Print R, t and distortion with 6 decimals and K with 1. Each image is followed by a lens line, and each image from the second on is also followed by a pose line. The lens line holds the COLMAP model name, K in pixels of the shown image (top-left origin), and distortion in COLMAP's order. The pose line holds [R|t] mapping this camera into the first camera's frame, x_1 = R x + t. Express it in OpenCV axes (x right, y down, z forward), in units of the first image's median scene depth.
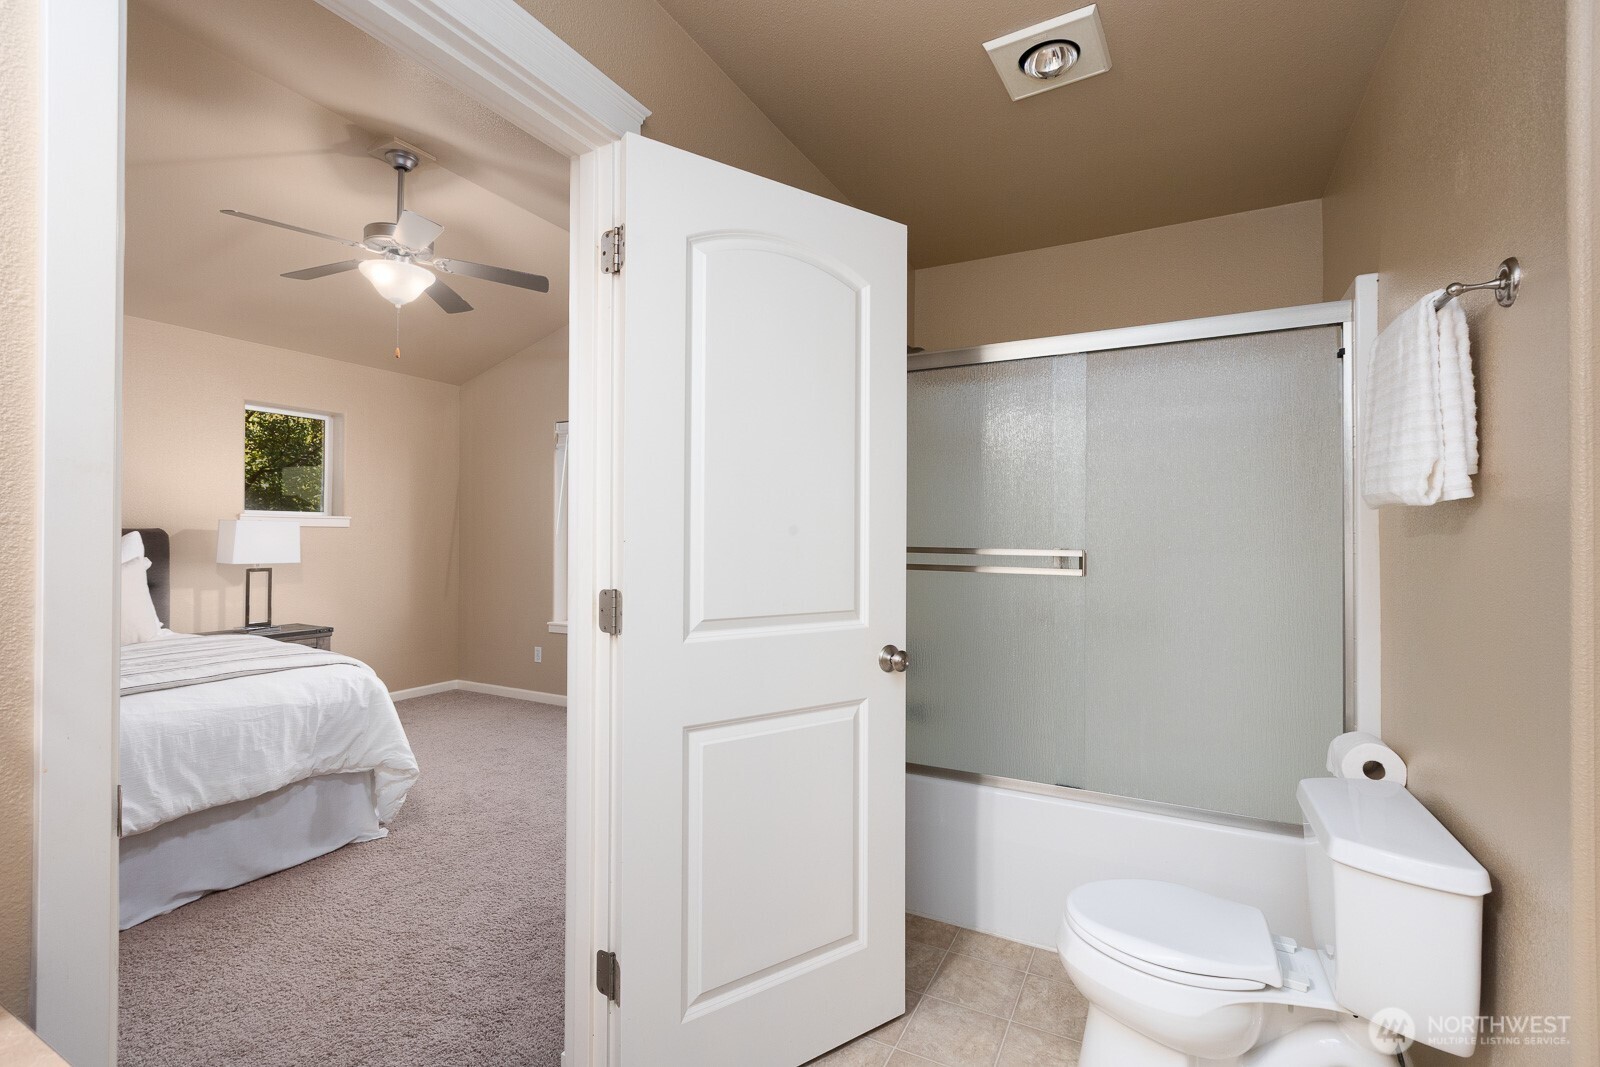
lens RADIAL K [[700.9, 0, 802.4], [0, 700.9, 515.8], [0, 0, 1]] dist [-0.001355, -0.000010]
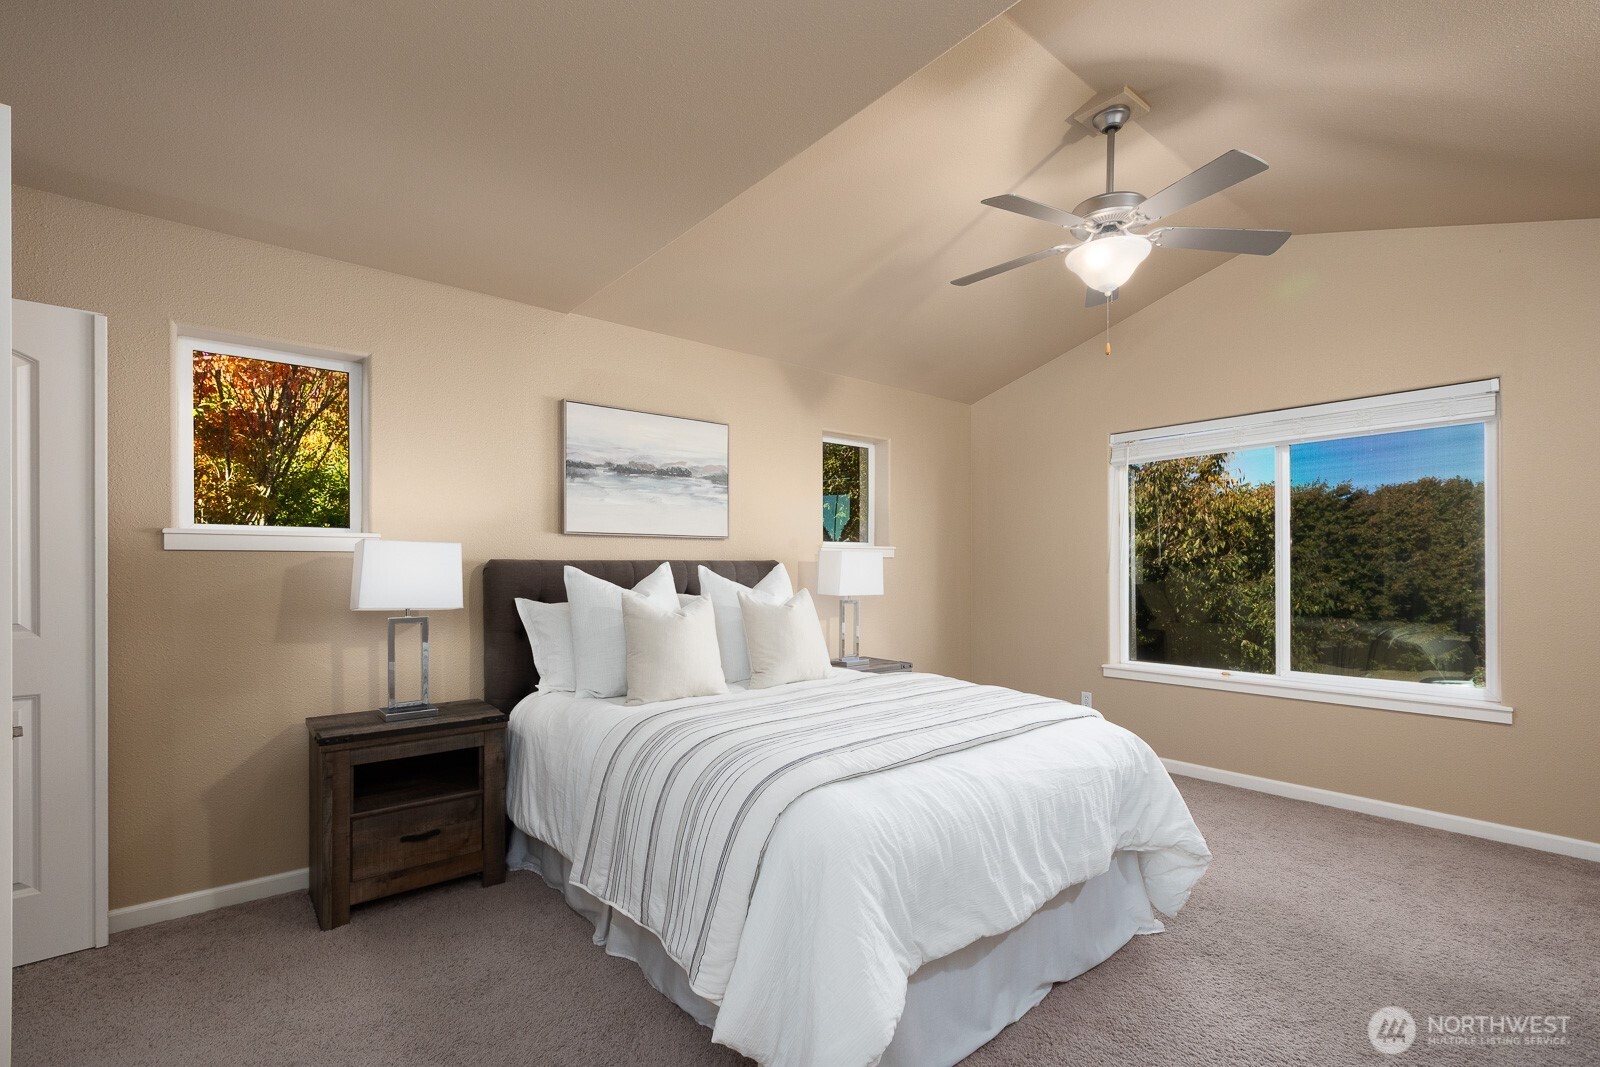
lens RADIAL K [[723.4, 0, 804.9], [0, 723.4, 547.0], [0, 0, 1]] dist [-0.004087, -0.000409]
pose [[0.925450, -0.014818, -0.378581, -0.613328], [0.015877, 0.999874, -0.000325, 0.001162], [0.378538, -0.005710, 0.925568, 0.056470]]
